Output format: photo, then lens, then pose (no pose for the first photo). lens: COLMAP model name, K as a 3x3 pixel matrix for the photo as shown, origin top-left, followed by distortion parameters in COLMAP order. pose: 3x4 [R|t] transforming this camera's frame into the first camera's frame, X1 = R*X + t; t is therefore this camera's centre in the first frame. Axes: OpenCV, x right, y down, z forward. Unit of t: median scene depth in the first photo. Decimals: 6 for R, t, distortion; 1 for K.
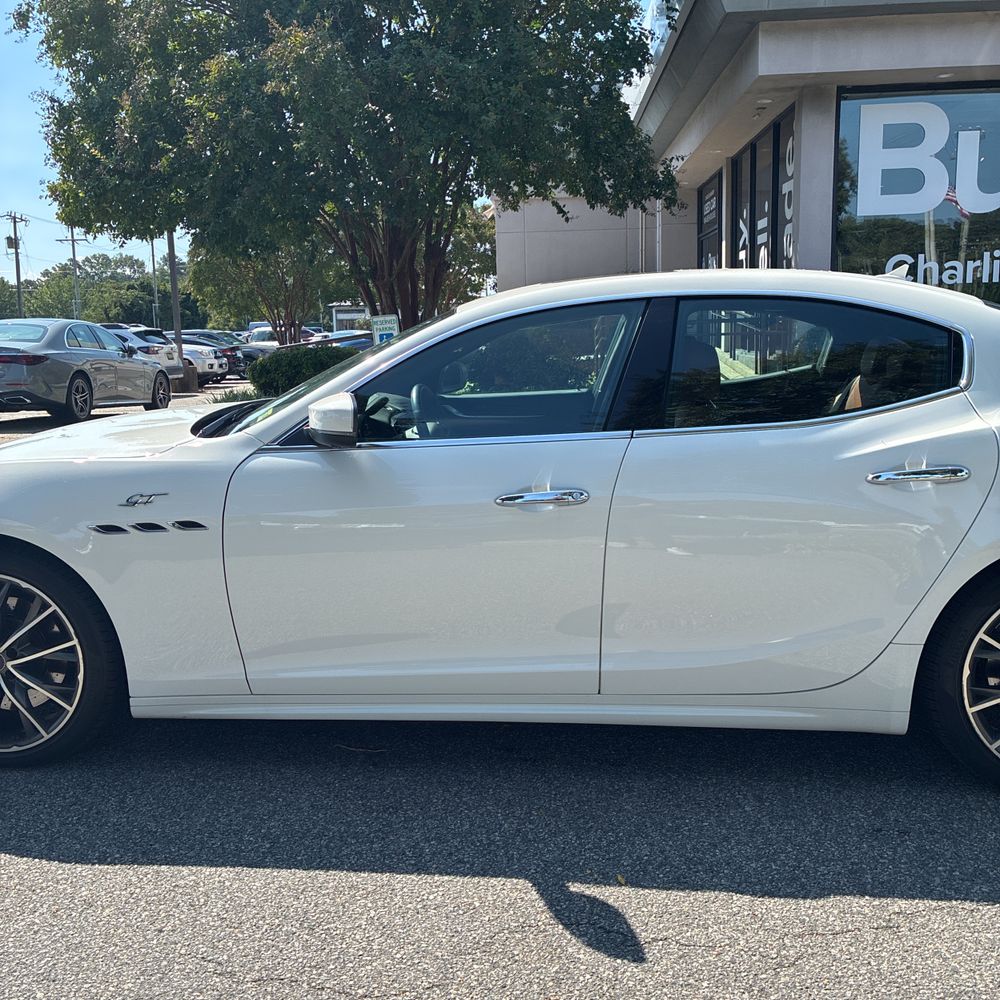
lens RADIAL K [[1010.6, 0, 493.9], [0, 1010.6, 492.7], [0, 0, 1]] dist [0.019739, 0.000000]
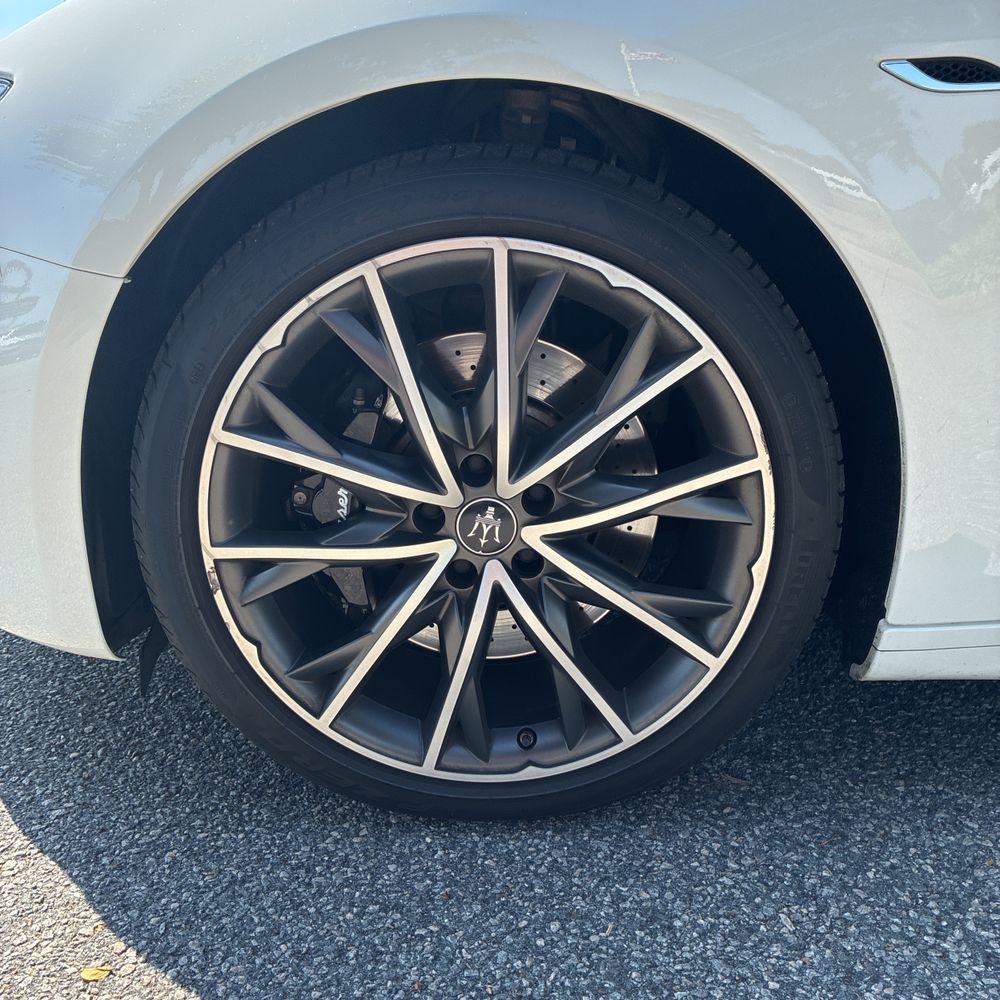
lens RADIAL K [[1010.6, 0, 488.8], [0, 1010.6, 495.7], [0, 0, 1]] dist [0.019739, 0.000000]
pose [[0.996916, -0.012255, 0.077511, -0.515829], [0.001573, 0.990652, 0.136407, 0.112079], [-0.078458, -0.135865, 0.987616, 0.680108]]
